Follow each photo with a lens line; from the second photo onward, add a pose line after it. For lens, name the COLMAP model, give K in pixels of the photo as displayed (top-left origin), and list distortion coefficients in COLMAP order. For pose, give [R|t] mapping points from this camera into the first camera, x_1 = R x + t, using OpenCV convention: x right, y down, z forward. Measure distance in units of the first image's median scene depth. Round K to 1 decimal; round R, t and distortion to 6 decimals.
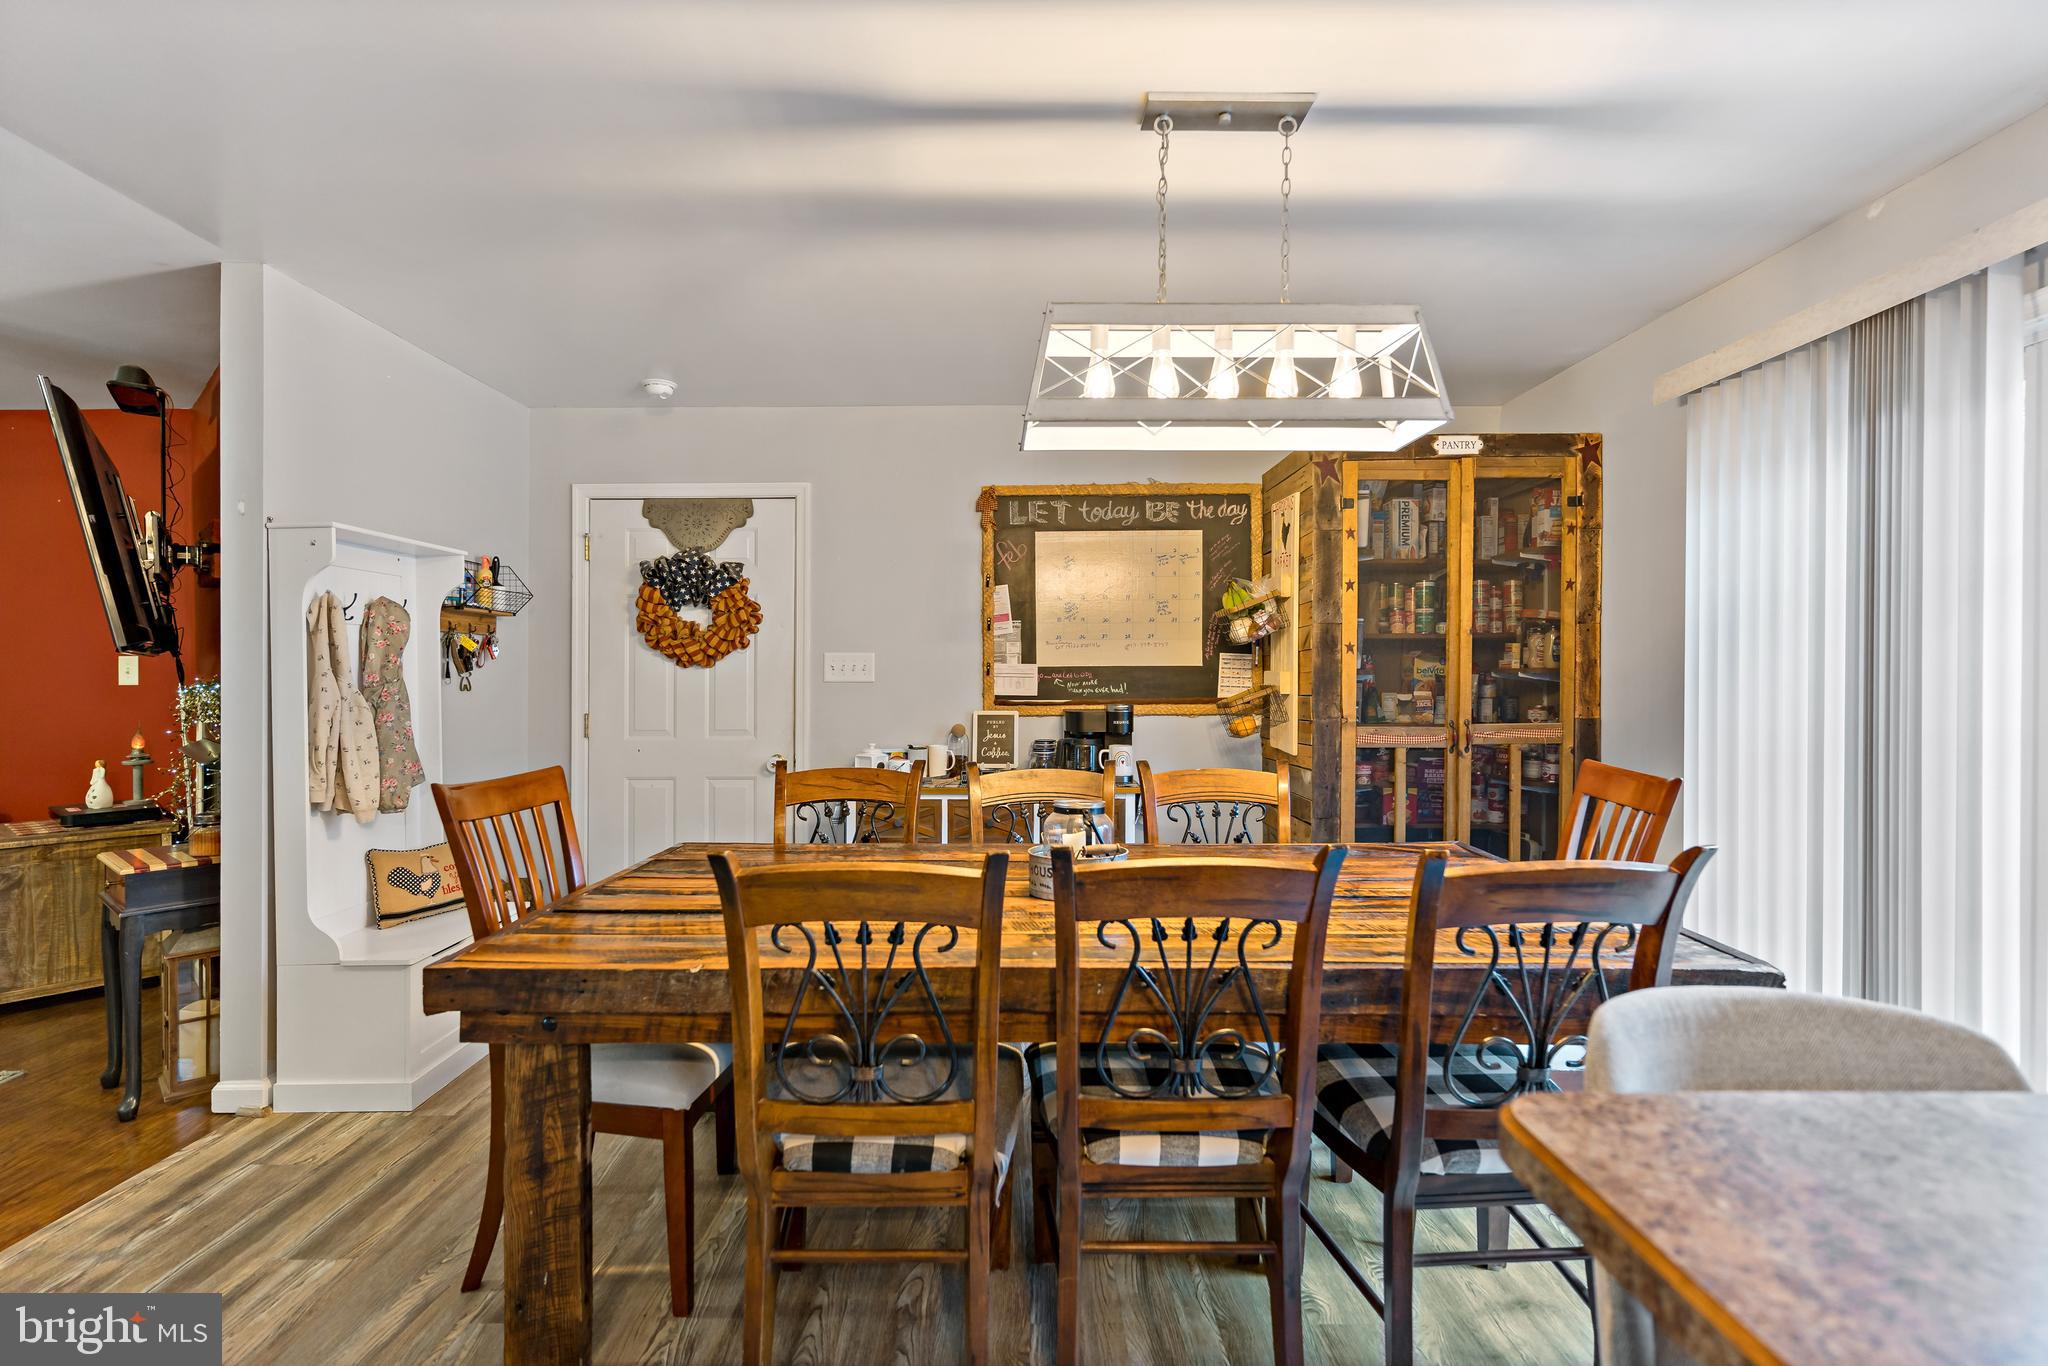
lens RADIAL K [[992.5, 0, 1014.0], [0, 992.5, 666.9], [0, 0, 1]] dist [-0.002135, 0.005297]
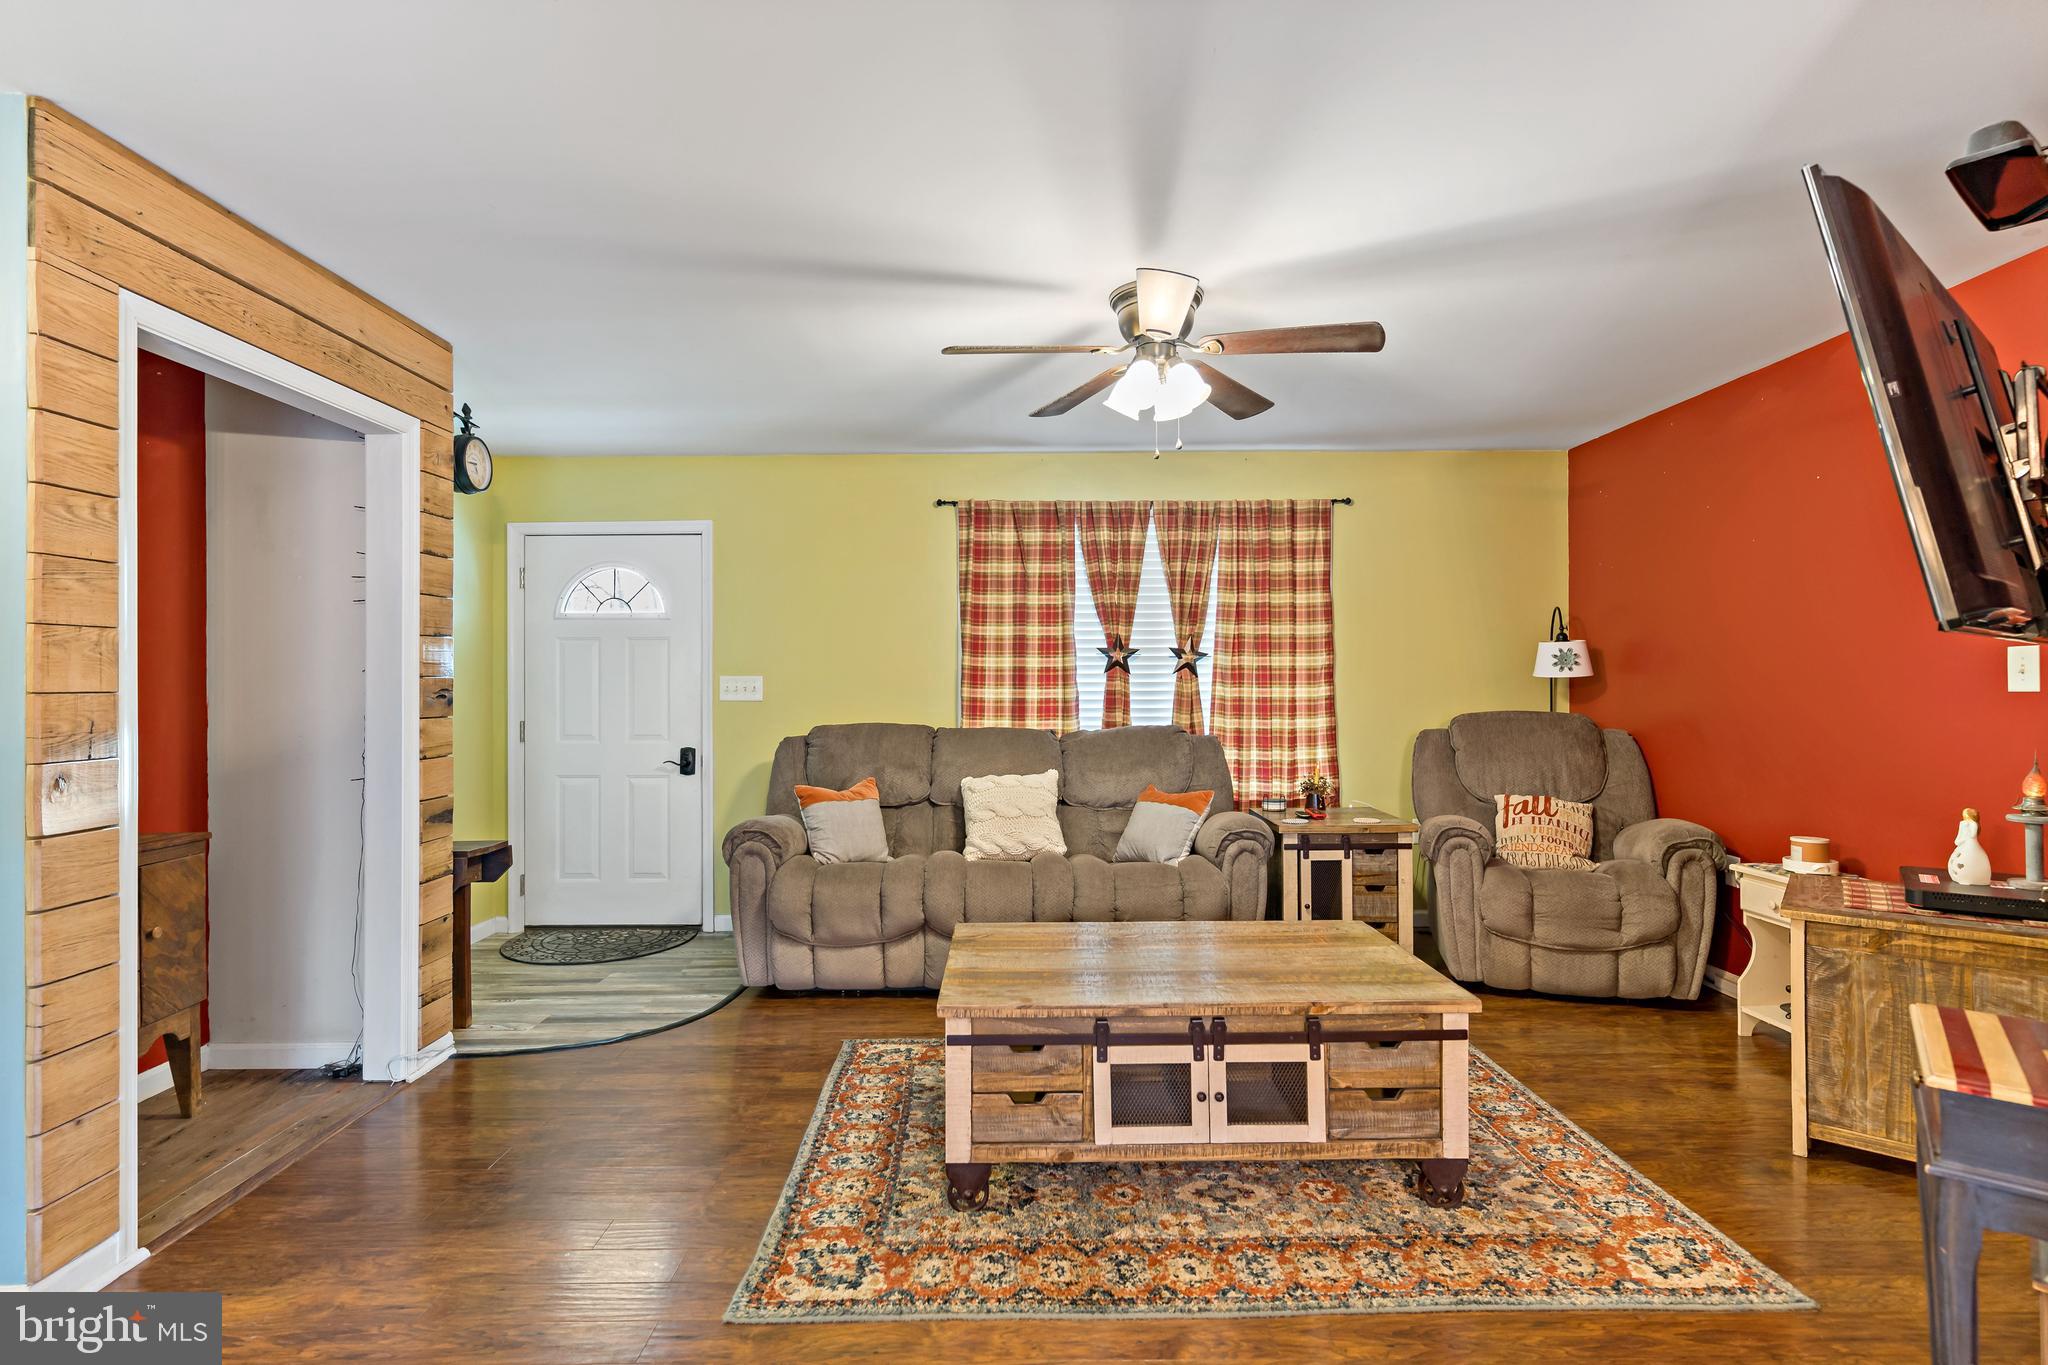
lens RADIAL K [[967.4, 0, 1005.2], [0, 967.4, 685.4], [0, 0, 1]] dist [0.000703, -0.000161]
pose [[-0.001891, 0.004960, -0.999986, -0.283826], [0.014234, 0.999887, 0.004932, 0.002478], [0.999897, -0.014224, -0.001961, 0.366963]]
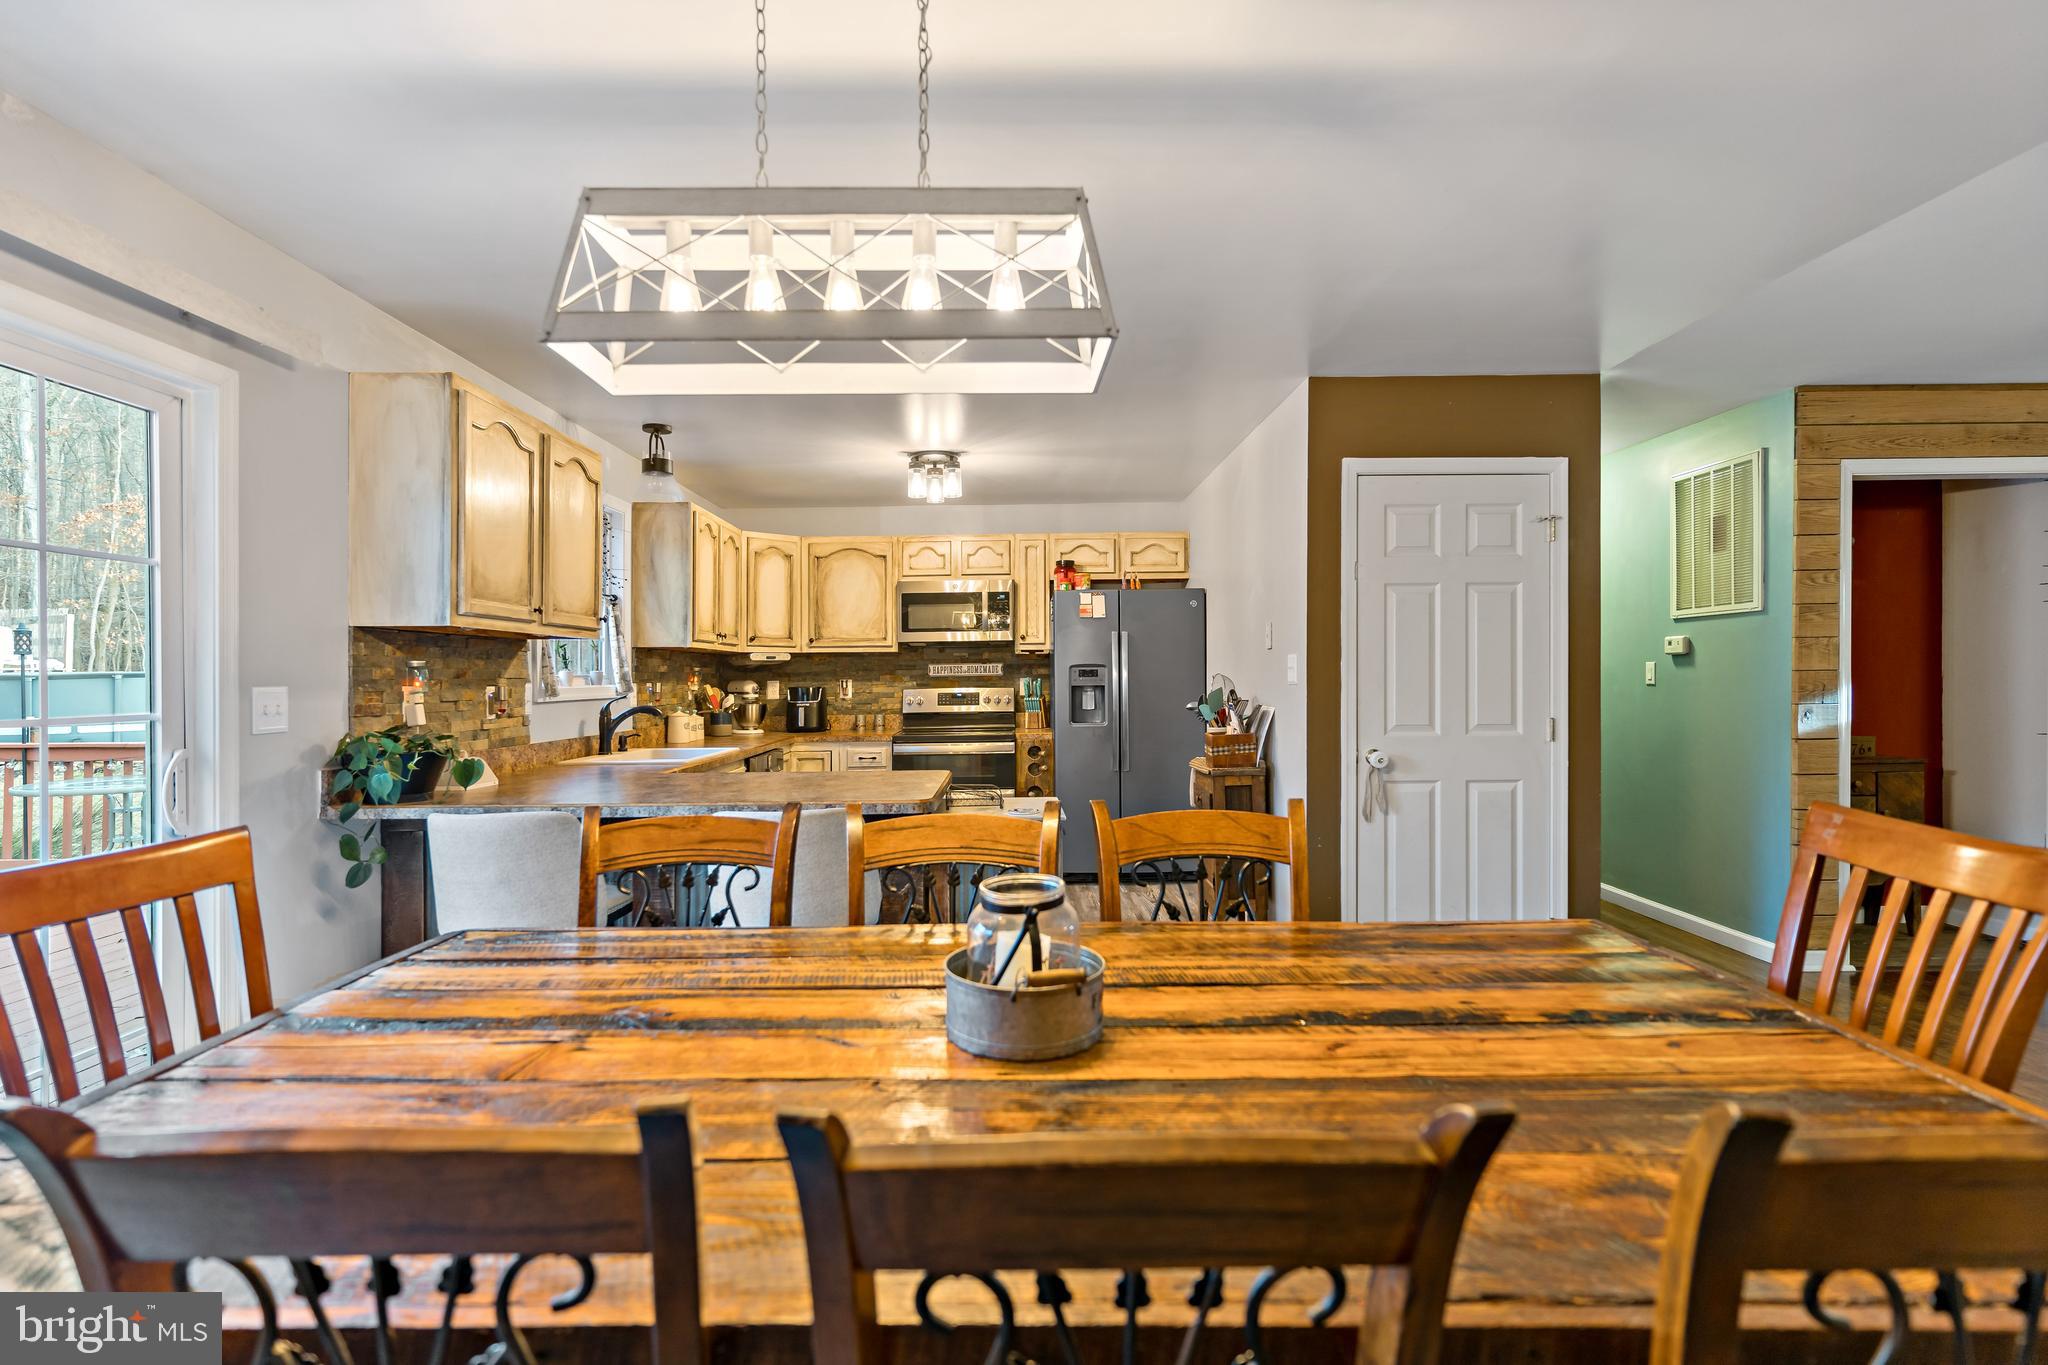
lens RADIAL K [[996.1, 0, 1024.0], [0, 996.1, 682.5], [0, 0, 1]] dist [0.011019, 0.000322]
pose [[-0.999906, 0.012881, -0.004599, 0.030779], [0.012880, 0.999917, 0.000238, 0.003683], [0.004602, 0.000179, -0.999989, 0.897699]]
